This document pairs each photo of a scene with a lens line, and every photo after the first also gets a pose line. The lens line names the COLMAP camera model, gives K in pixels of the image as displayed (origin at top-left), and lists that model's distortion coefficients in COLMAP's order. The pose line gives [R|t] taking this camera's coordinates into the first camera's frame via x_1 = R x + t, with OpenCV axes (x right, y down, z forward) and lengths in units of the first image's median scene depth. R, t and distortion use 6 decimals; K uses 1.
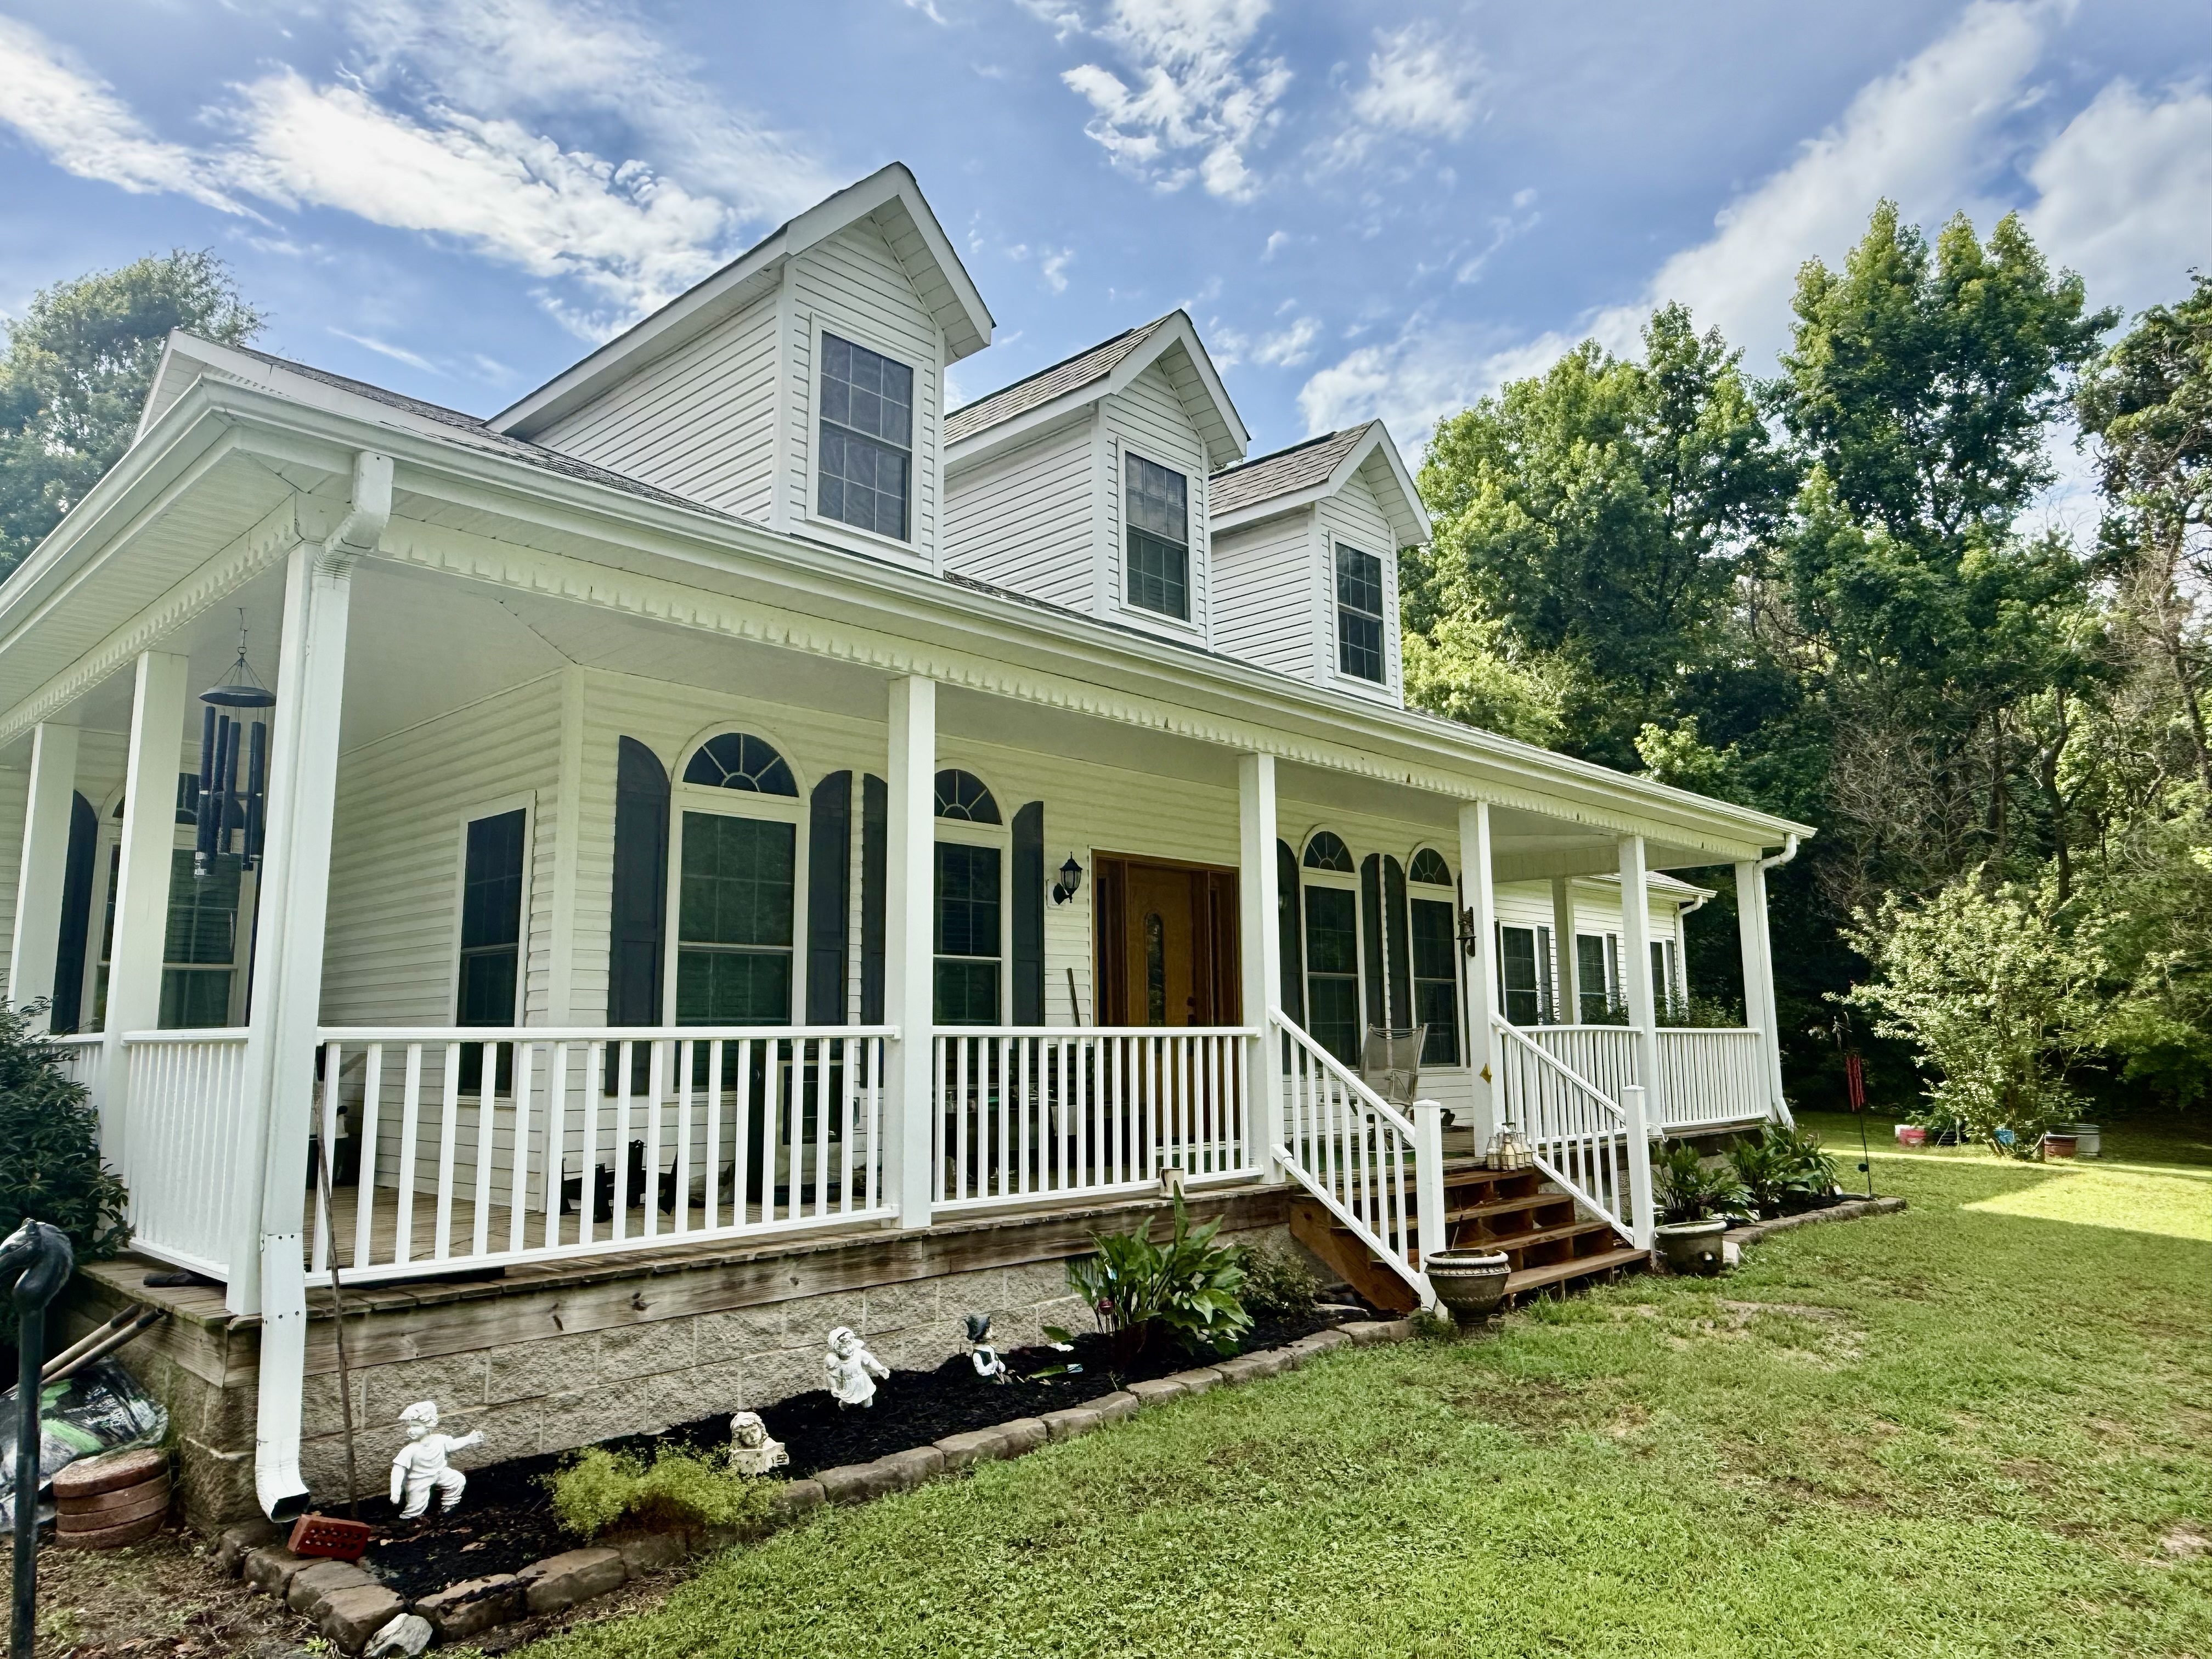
lens RADIAL K [[1459.8, 0, 1099.4], [0, 1459.8, 823.6], [0, 0, 1]] dist [-0.023898, 0.013475]
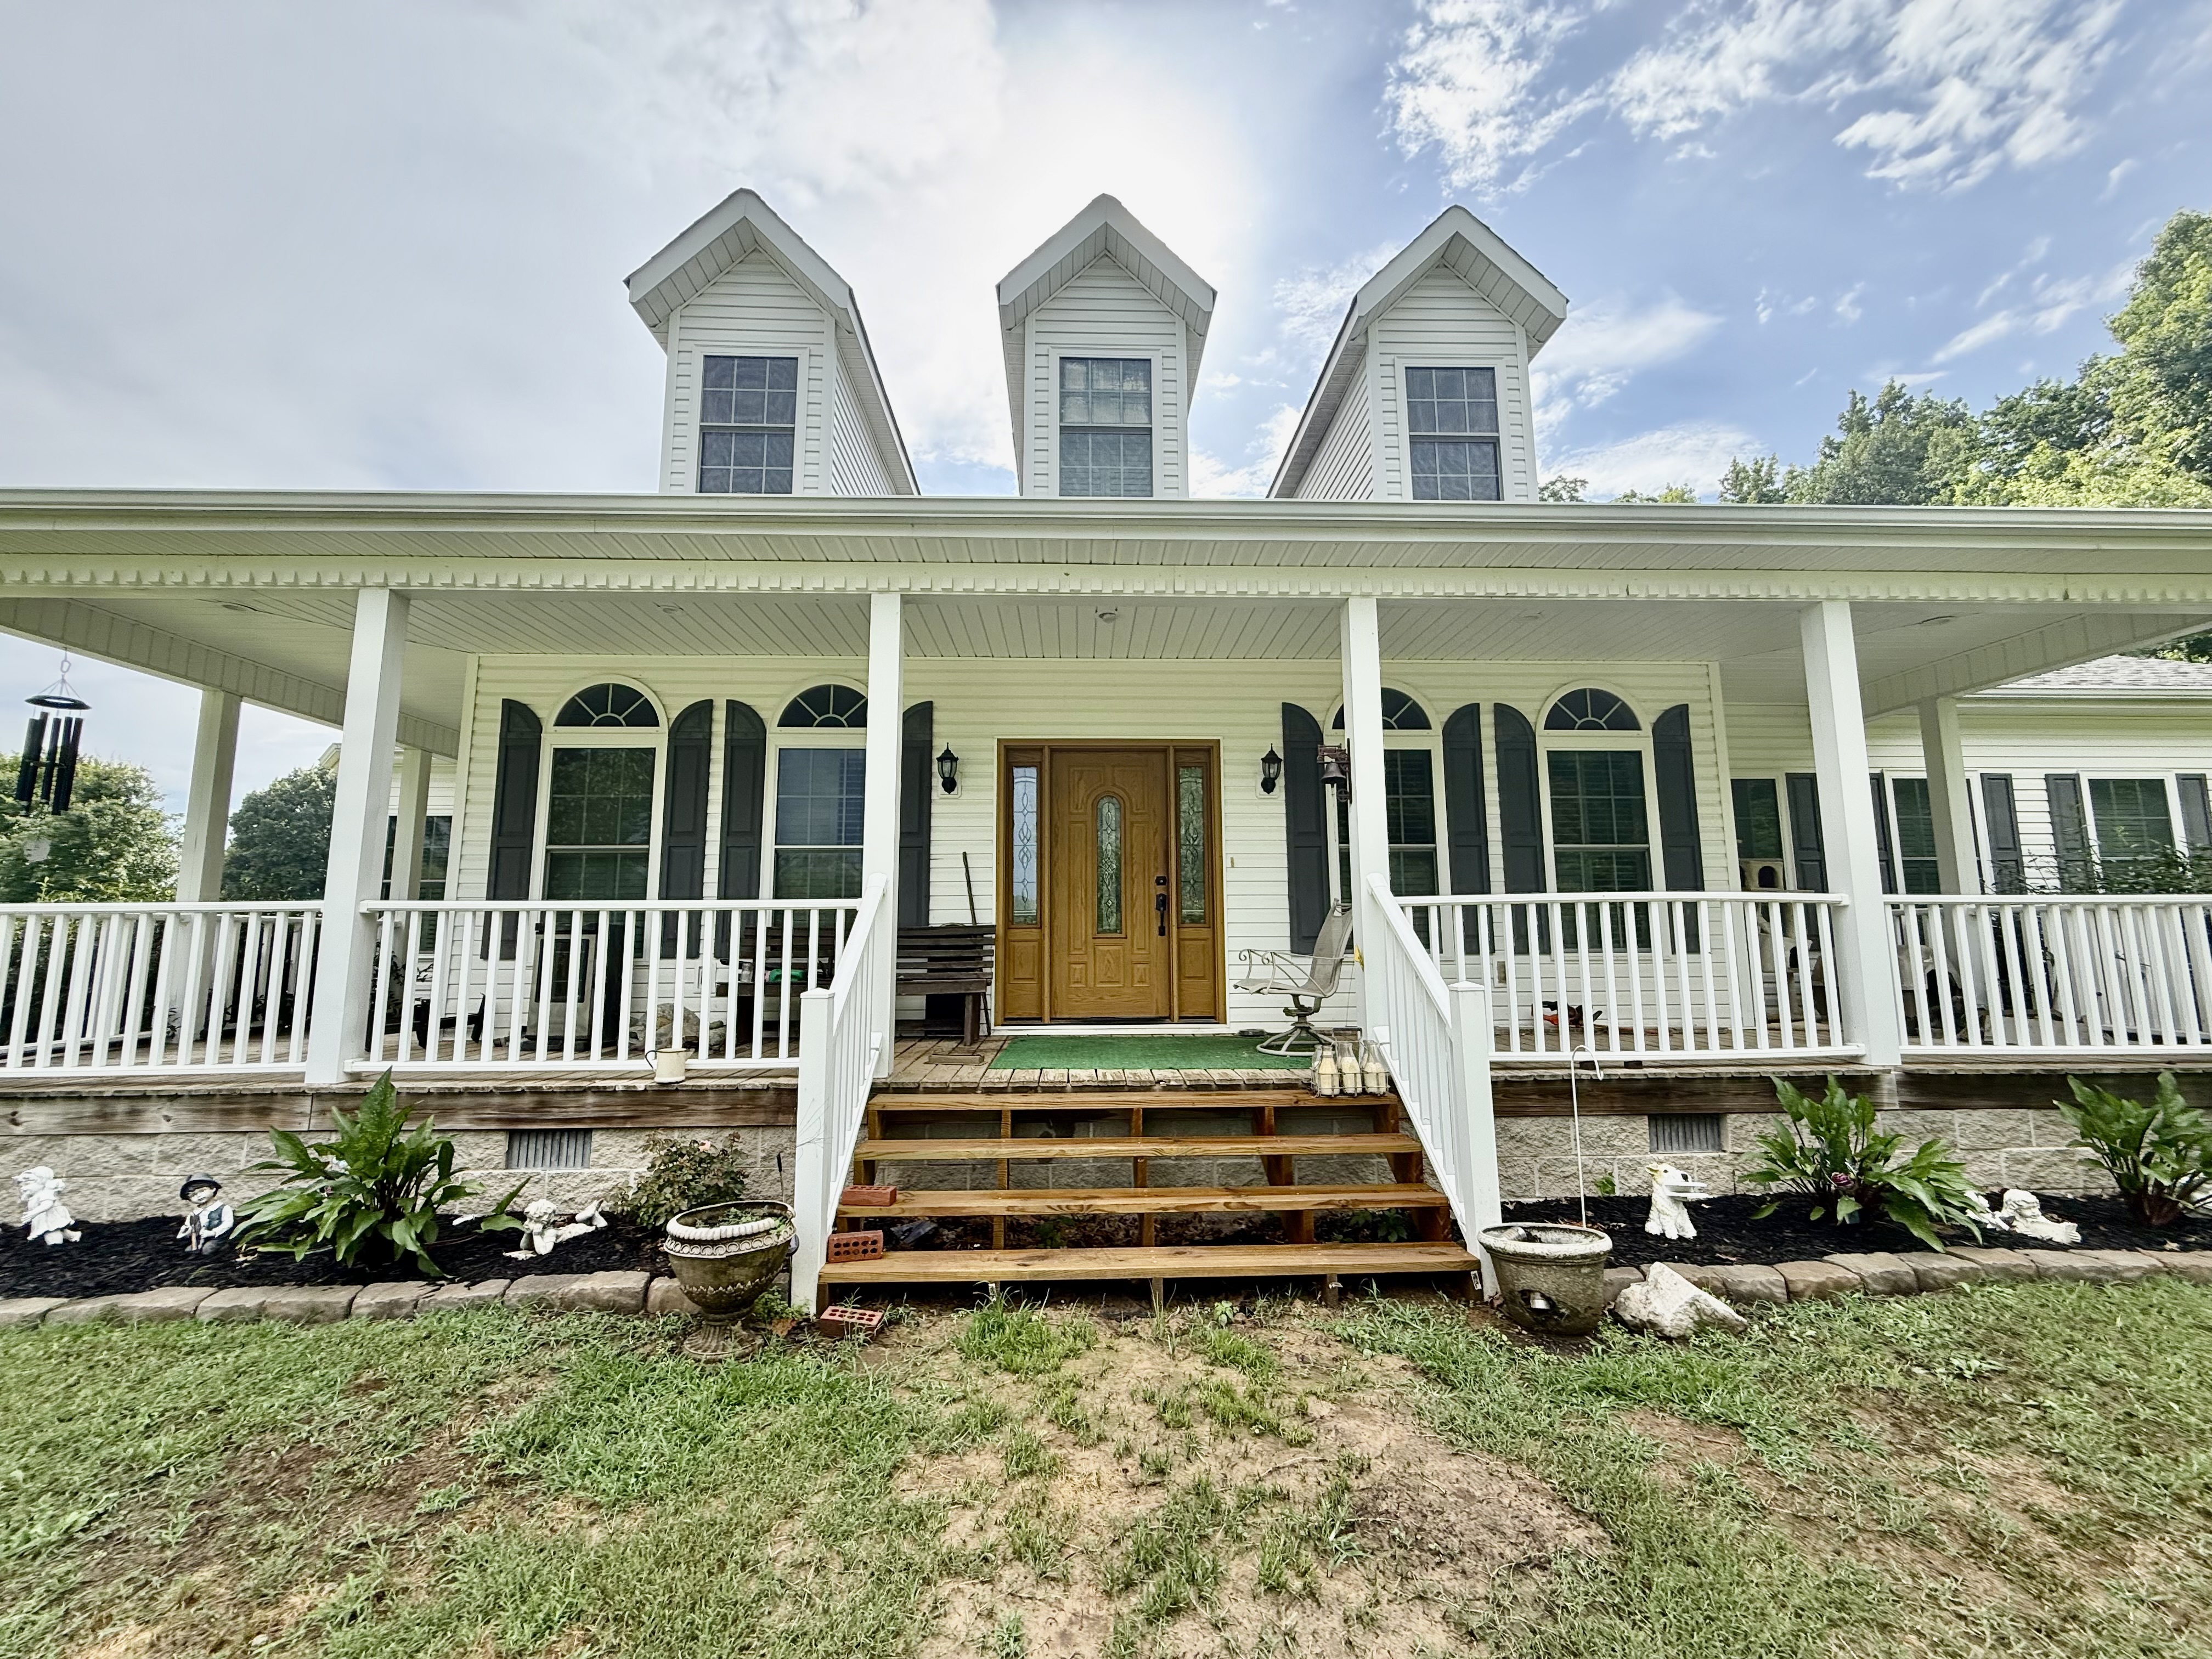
lens RADIAL K [[877.6, 0, 1102.4], [0, 877.6, 843.0], [0, 0, 1]] dist [0.002294, -0.000158]
pose [[0.717454, -0.069610, -0.693120, 0.511956], [0.102651, 0.994697, 0.006357, 0.101784], [0.689002, -0.075711, 0.720795, 0.625576]]
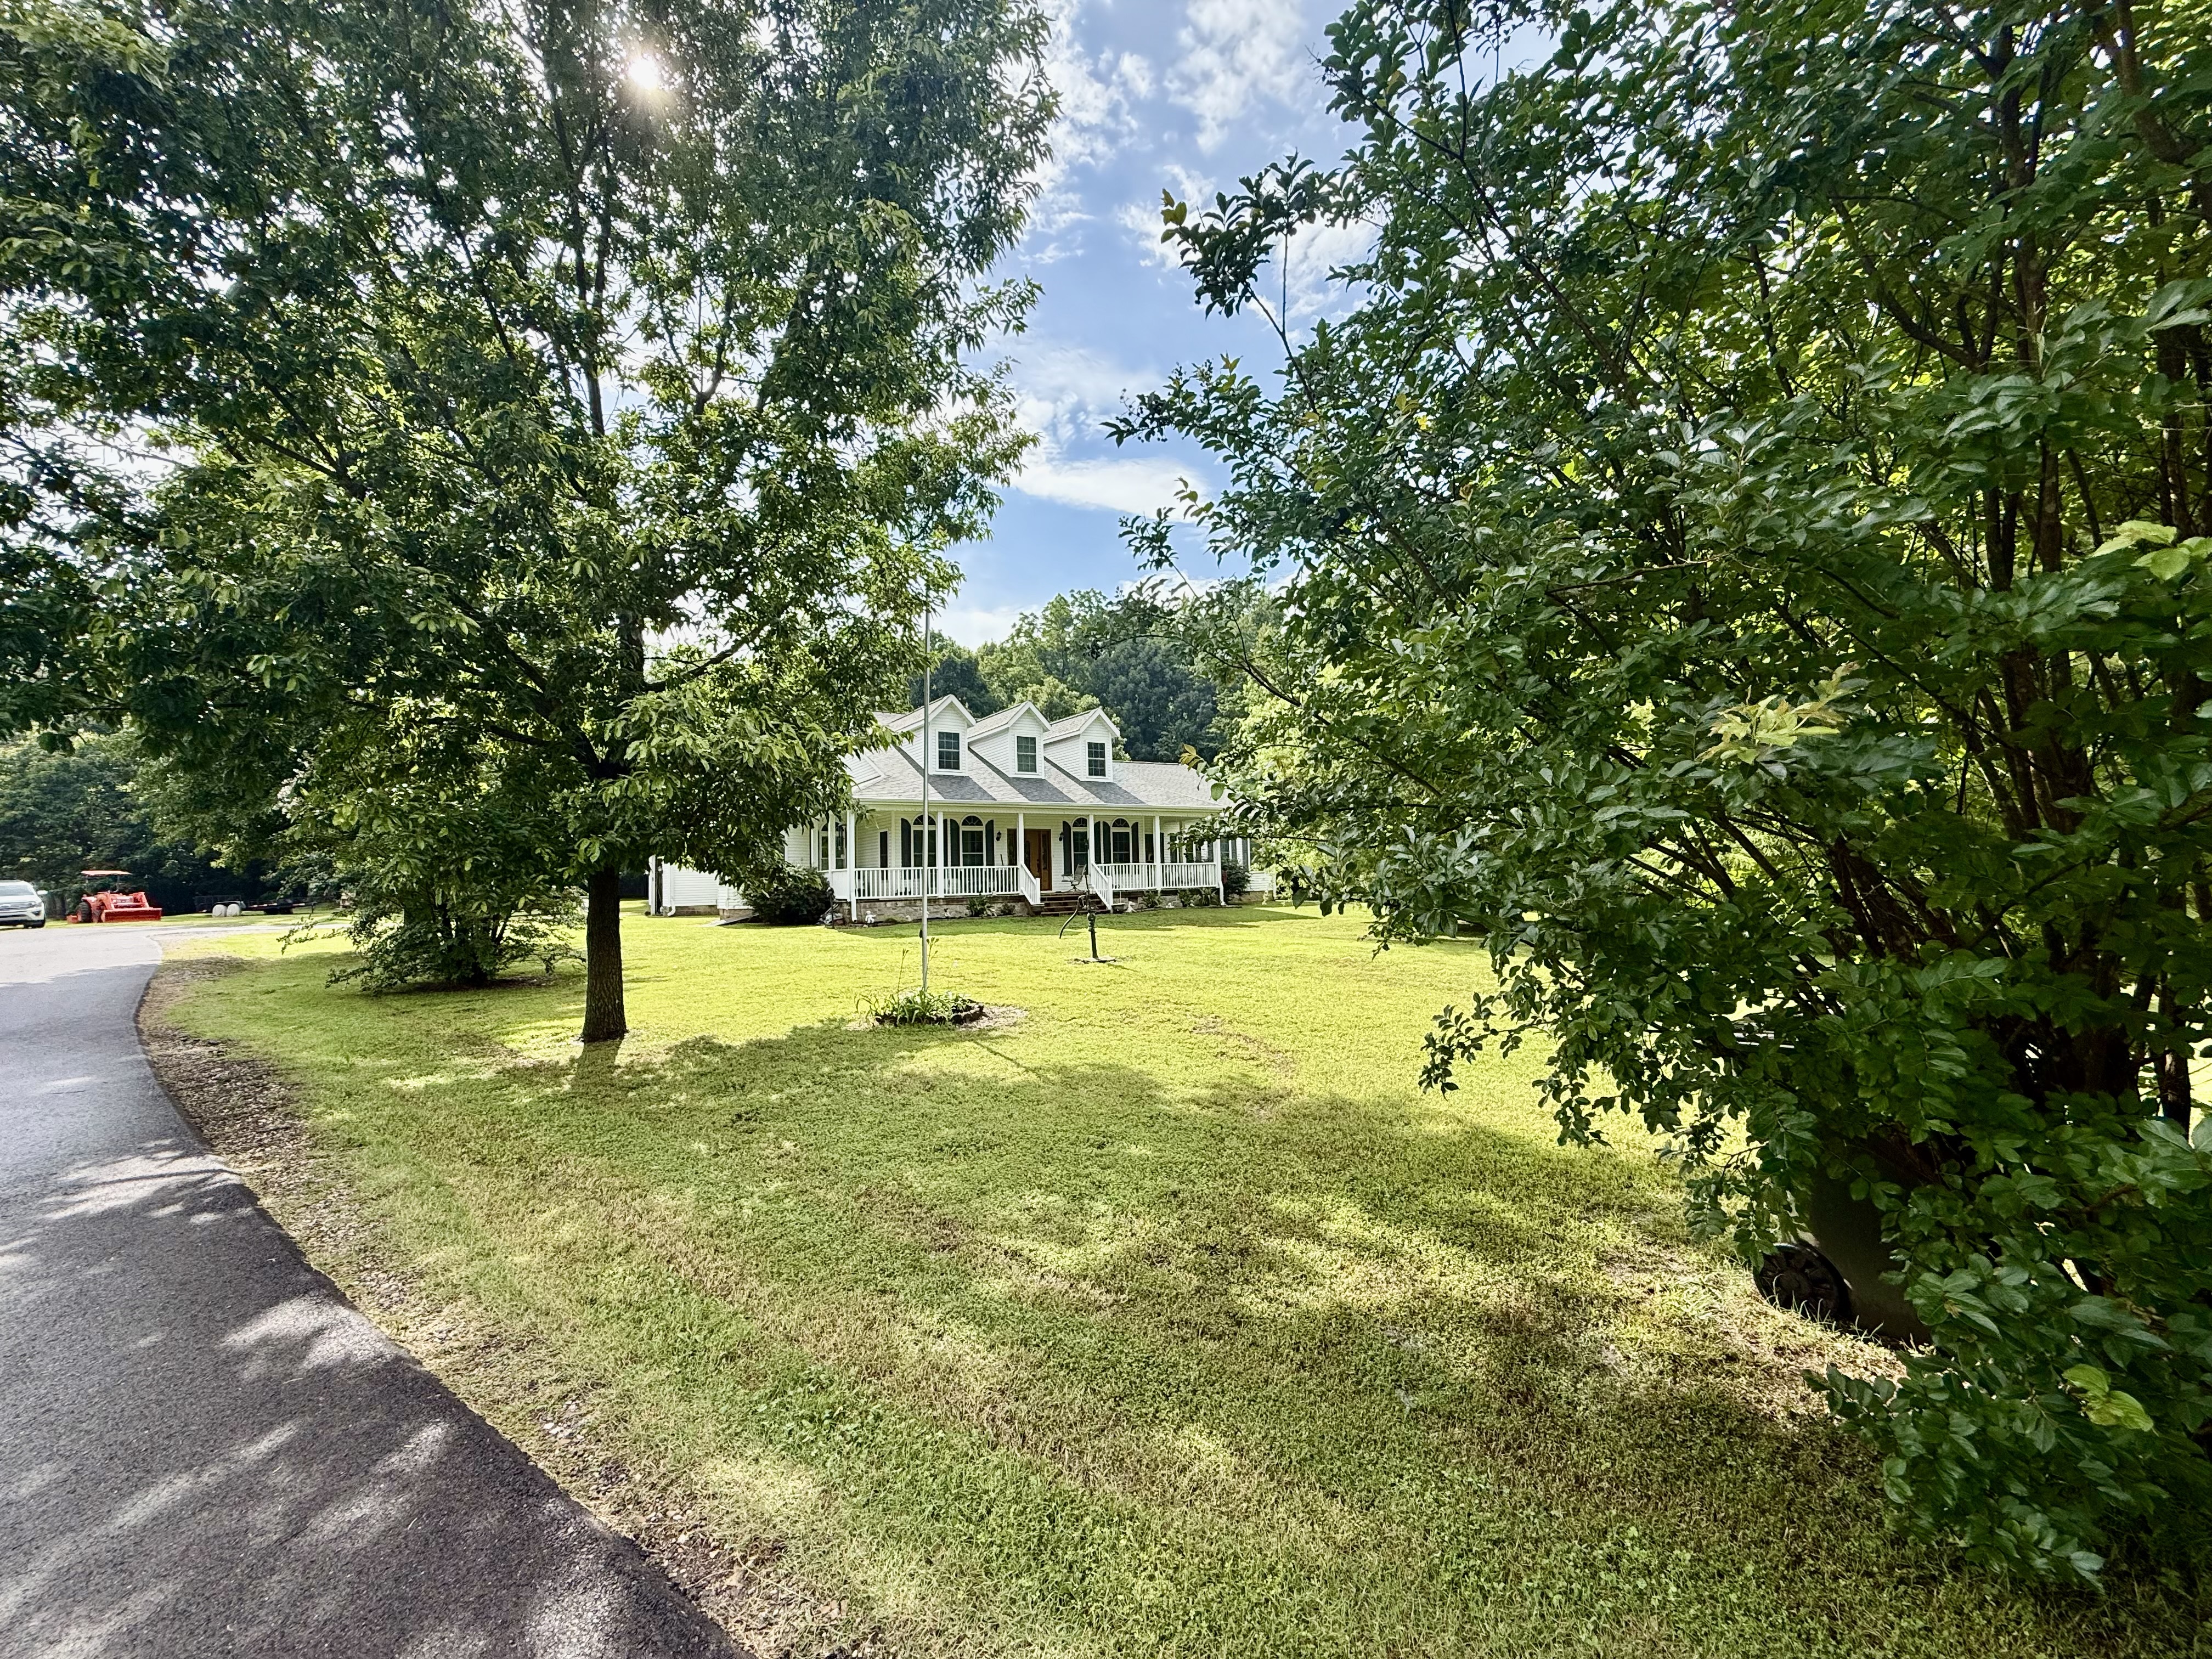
lens RADIAL K [[877.6, 0, 1094.8], [0, 877.6, 811.0], [0, 0, 1]] dist [0.002294, -0.000158]
pose [[0.967676, -0.032959, -0.250035, 1.036829], [0.052506, 0.996028, 0.071912, -0.241645], [0.246672, -0.082715, 0.965563, -1.758095]]
